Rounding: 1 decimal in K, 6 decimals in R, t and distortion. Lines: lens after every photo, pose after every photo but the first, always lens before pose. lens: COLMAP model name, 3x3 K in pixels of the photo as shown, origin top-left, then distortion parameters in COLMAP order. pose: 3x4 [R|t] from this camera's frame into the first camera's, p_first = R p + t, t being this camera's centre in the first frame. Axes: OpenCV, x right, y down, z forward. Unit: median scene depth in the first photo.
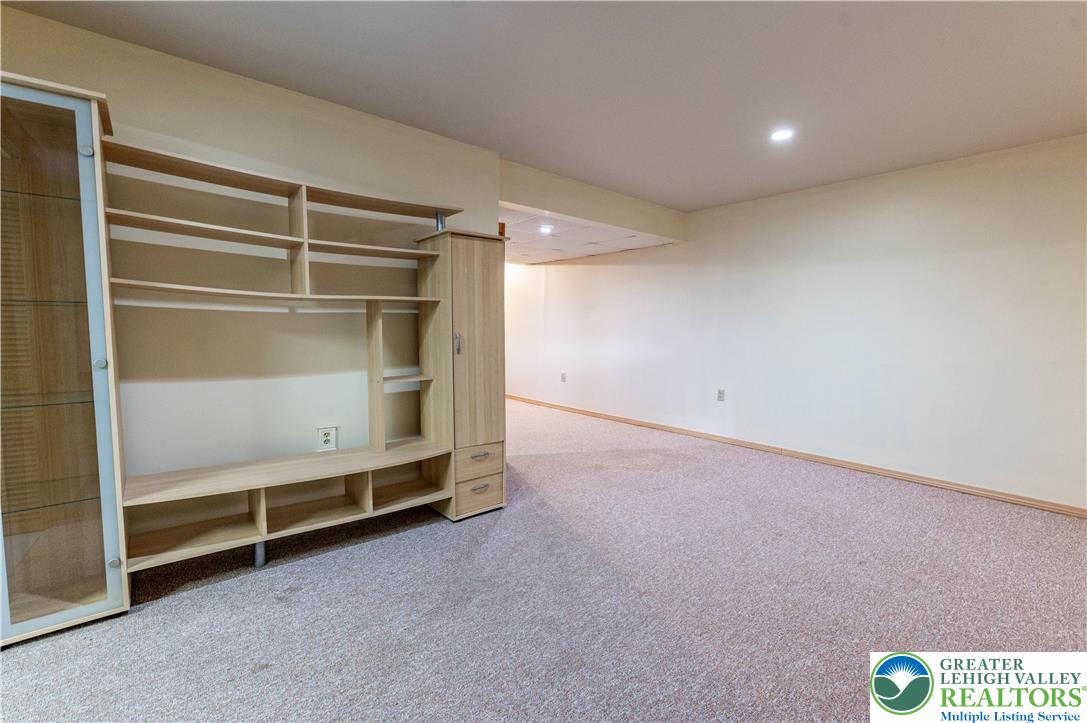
lens RADIAL K [[469.2, 0, 551.5], [0, 469.2, 357.6], [0, 0, 1]] dist [0.001492, 0.000003]
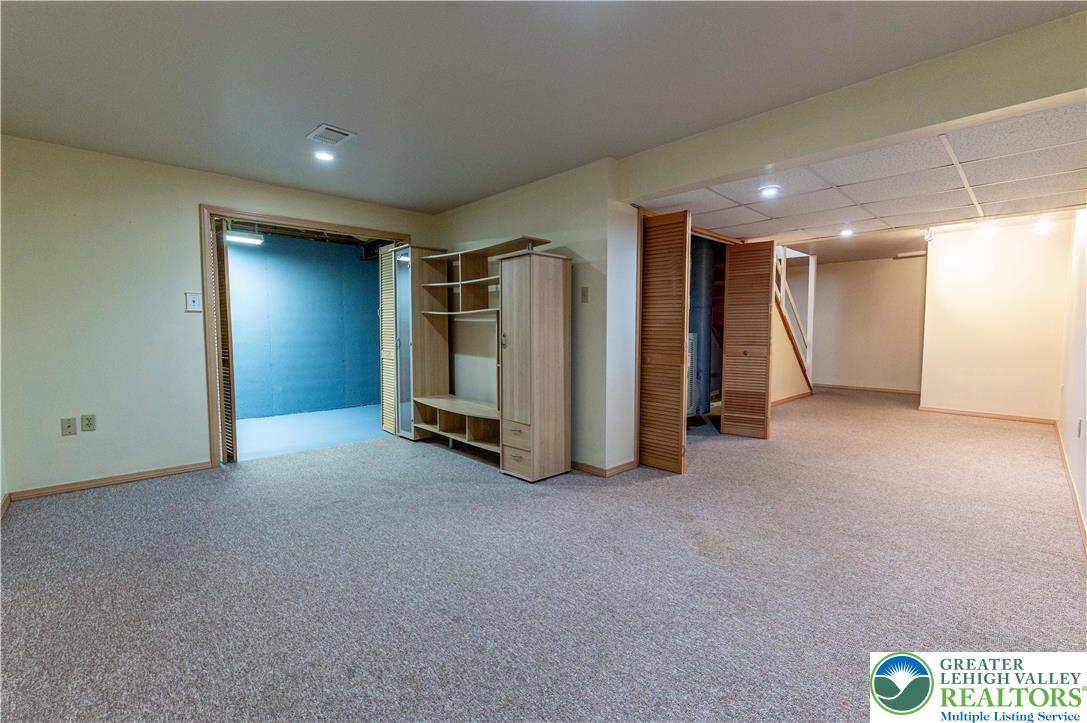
lens RADIAL K [[469.2, 0, 551.5], [0, 469.2, 357.6], [0, 0, 1]] dist [0.001492, 0.000003]
pose [[0.067802, 0.044573, -0.996703, 1.144013], [-0.055058, 0.997646, 0.040870, -0.042162], [0.996178, 0.052106, 0.070097, 1.049442]]
